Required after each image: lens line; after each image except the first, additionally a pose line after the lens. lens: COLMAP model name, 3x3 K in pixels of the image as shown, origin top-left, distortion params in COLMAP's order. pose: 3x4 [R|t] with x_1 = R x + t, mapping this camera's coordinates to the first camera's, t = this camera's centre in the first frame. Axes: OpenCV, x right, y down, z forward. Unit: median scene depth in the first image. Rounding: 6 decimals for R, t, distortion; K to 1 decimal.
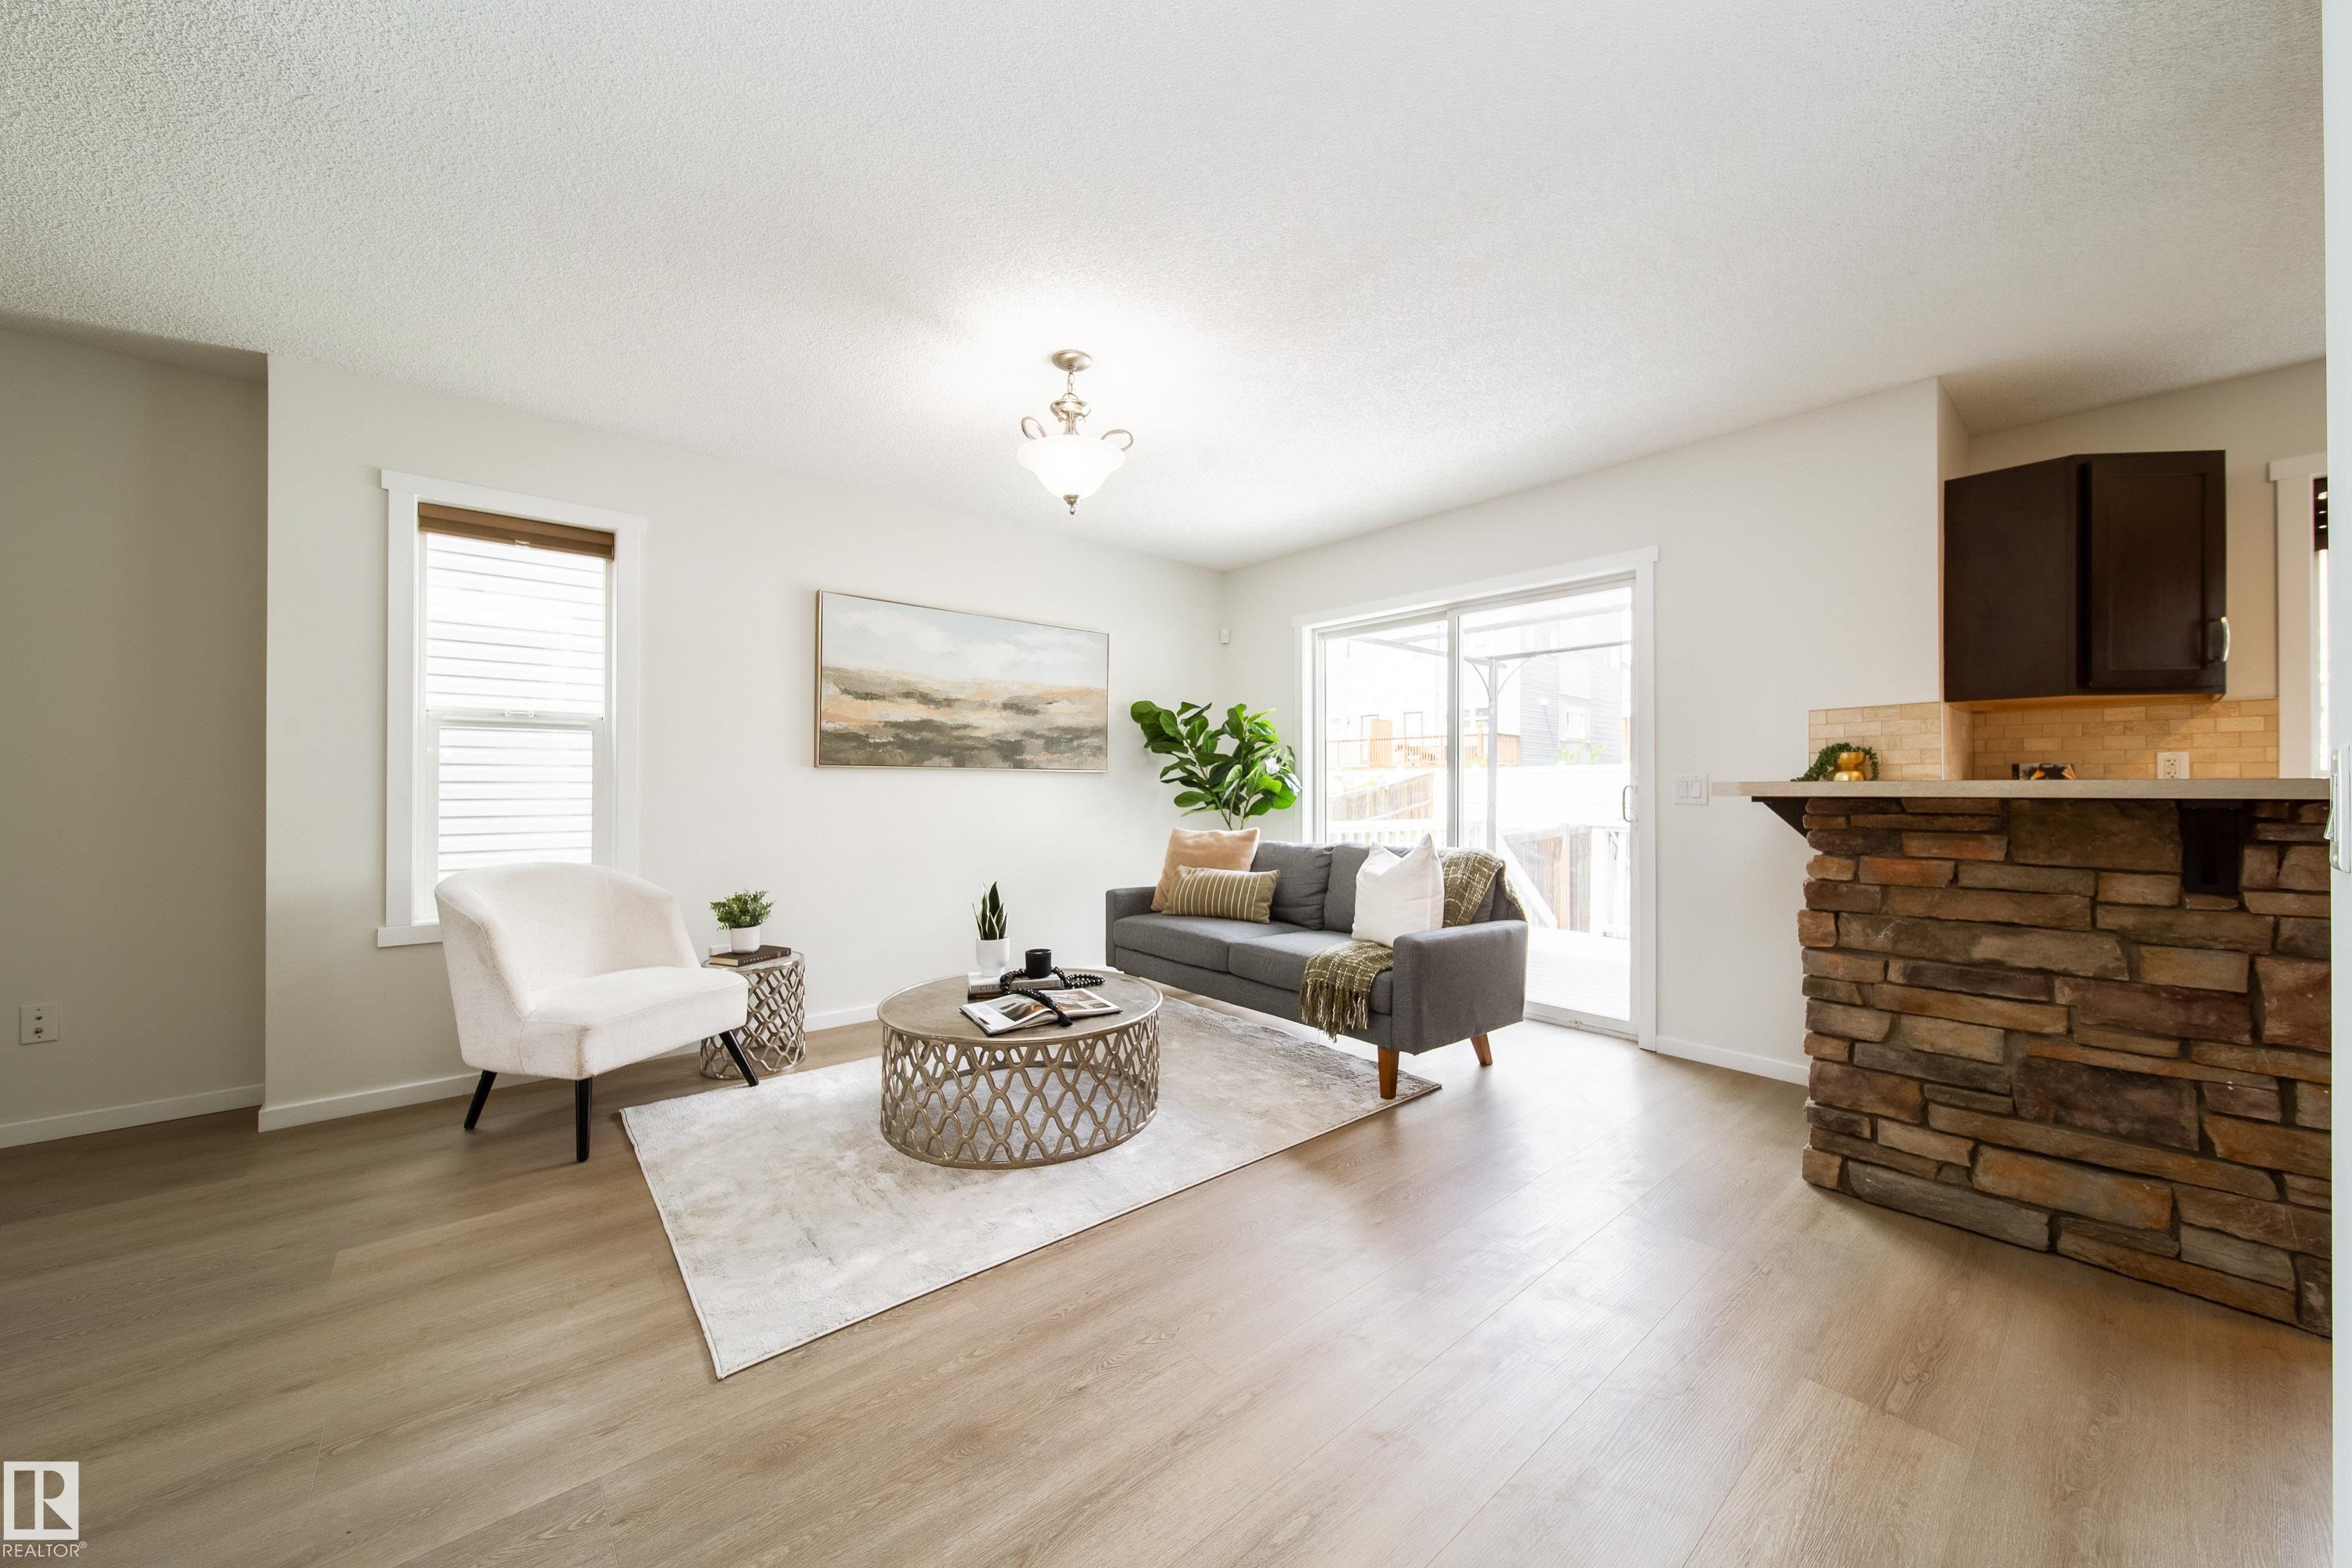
lens RADIAL K [[842.5, 0, 1178.5], [0, 842.5, 780.6], [0, 0, 1]] dist [0.004515, -0.001888]
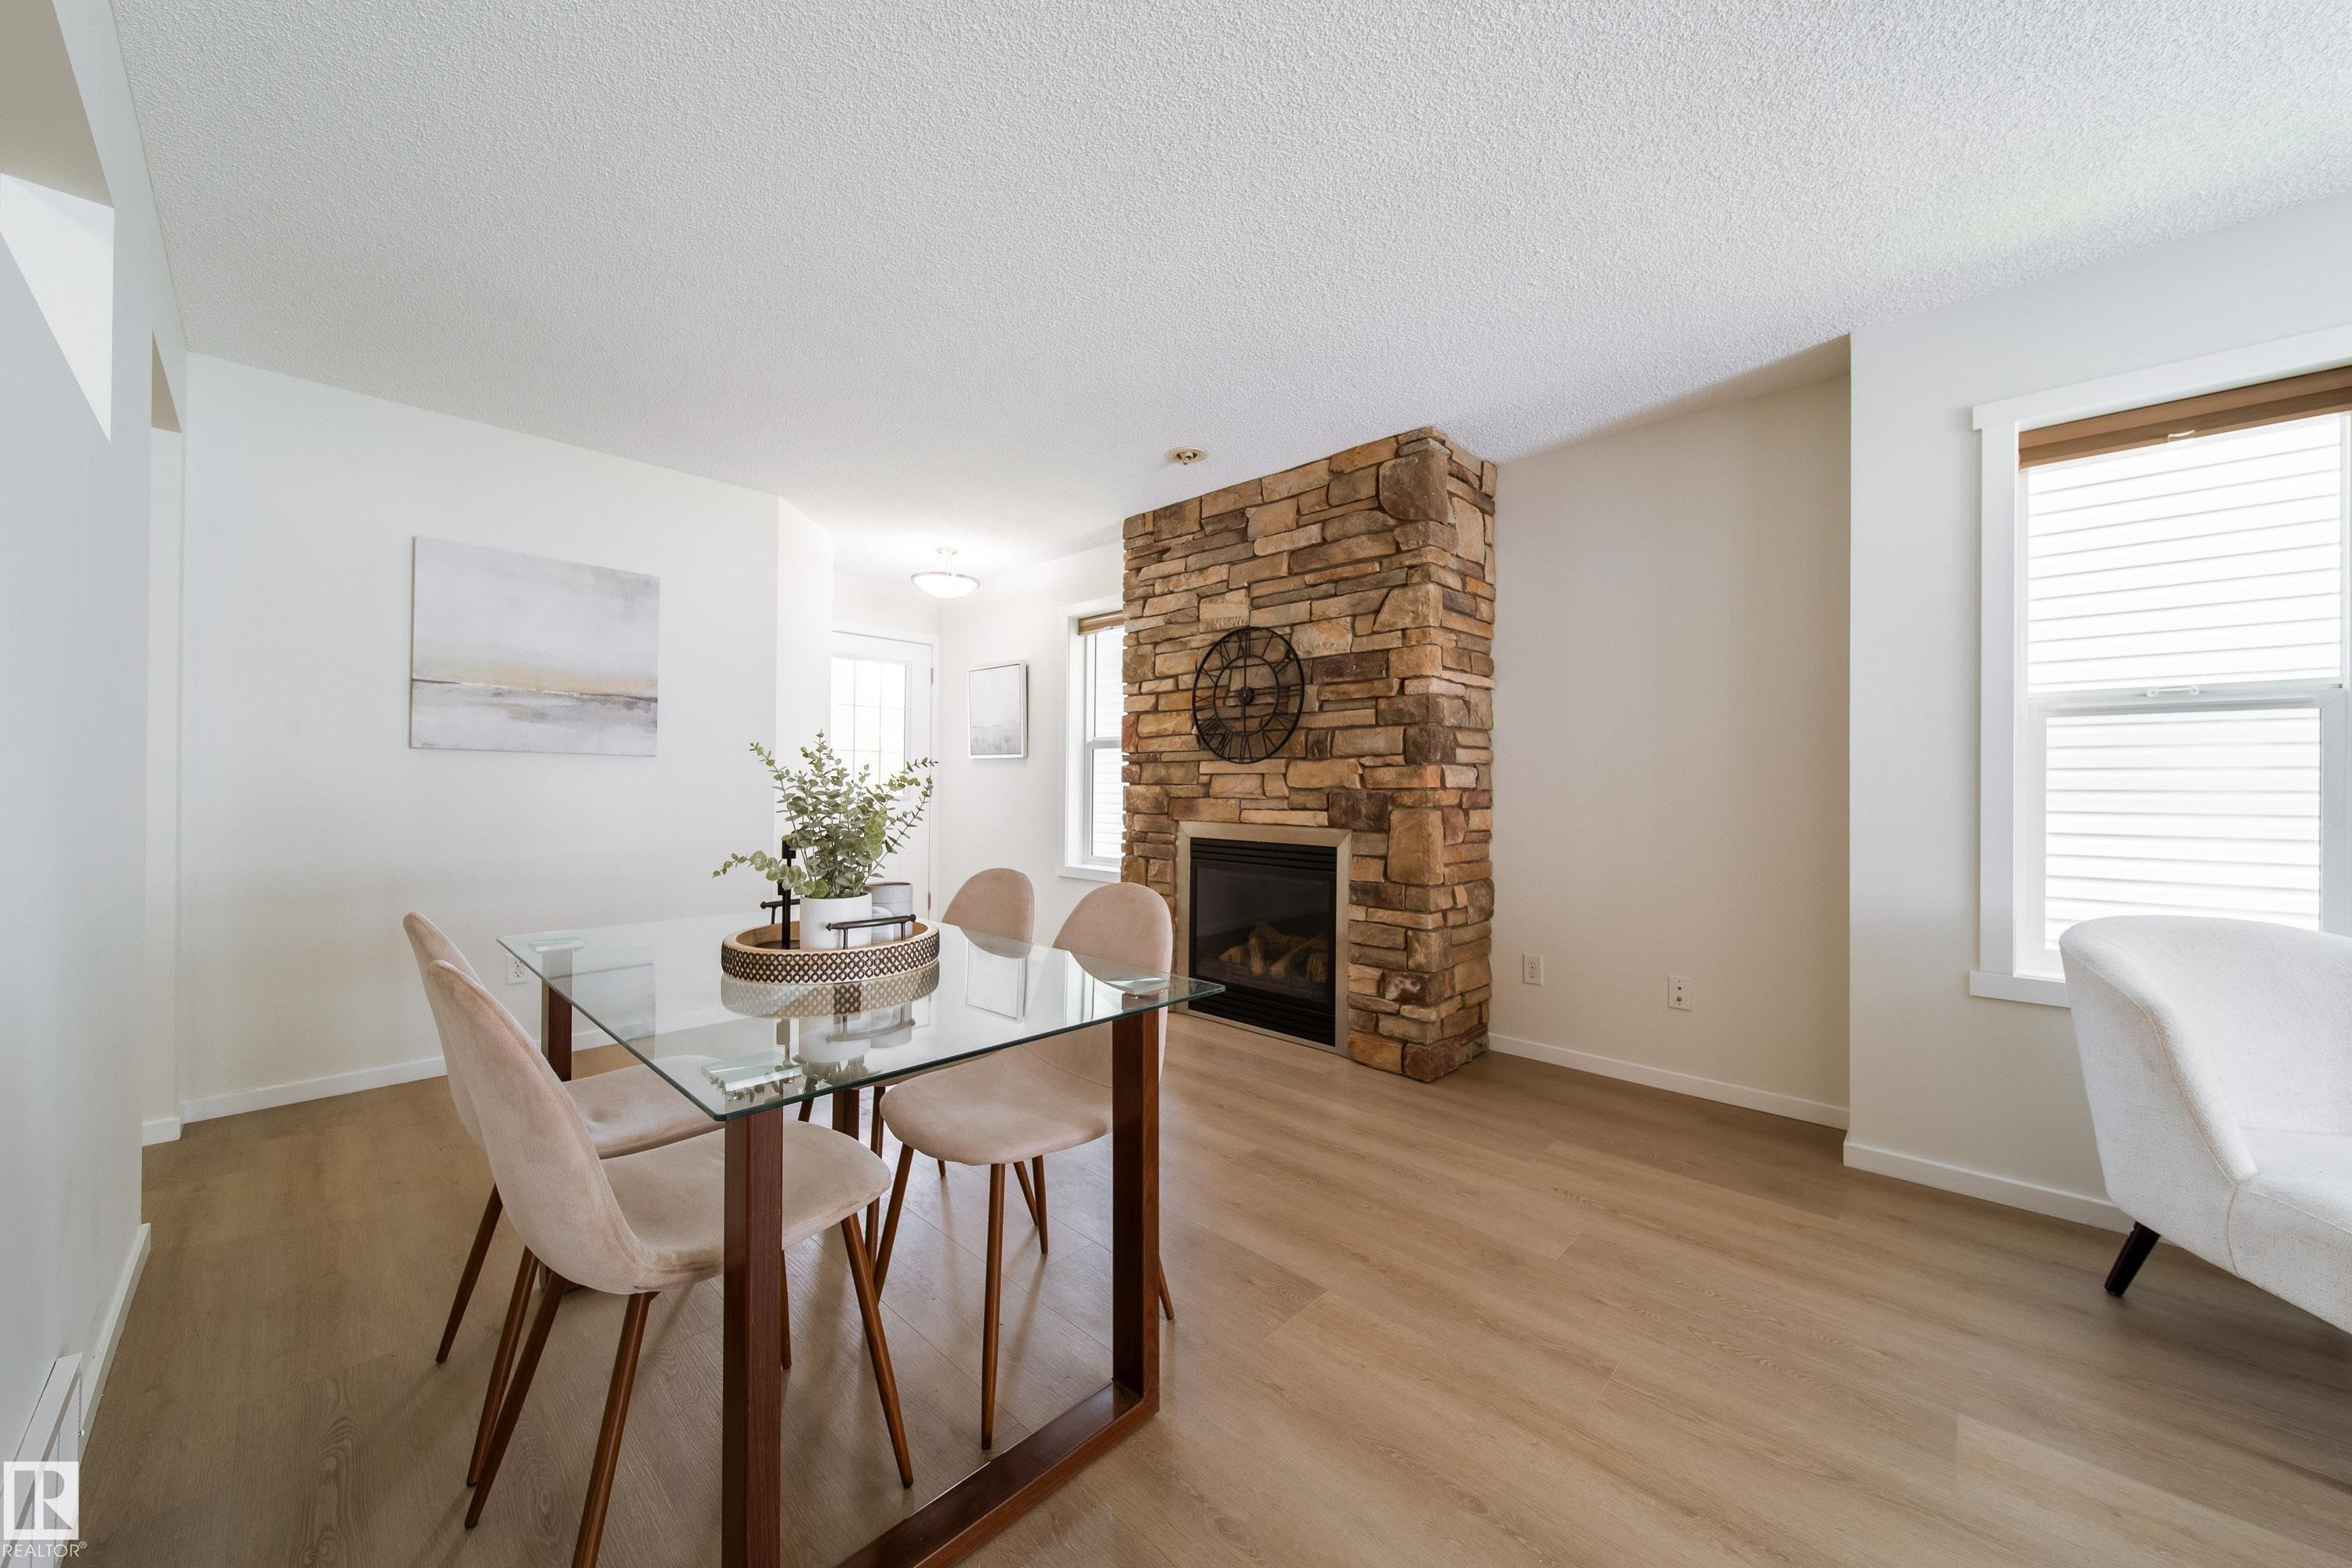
lens RADIAL K [[842.5, 0, 1174.0], [0, 842.5, 781.0], [0, 0, 1]] dist [0.004515, -0.001888]
pose [[0.099090, -0.005620, -0.995063, -0.208793], [-0.002515, 0.999979, -0.005898, -0.001965], [0.995075, 0.003087, 0.099074, 0.152219]]
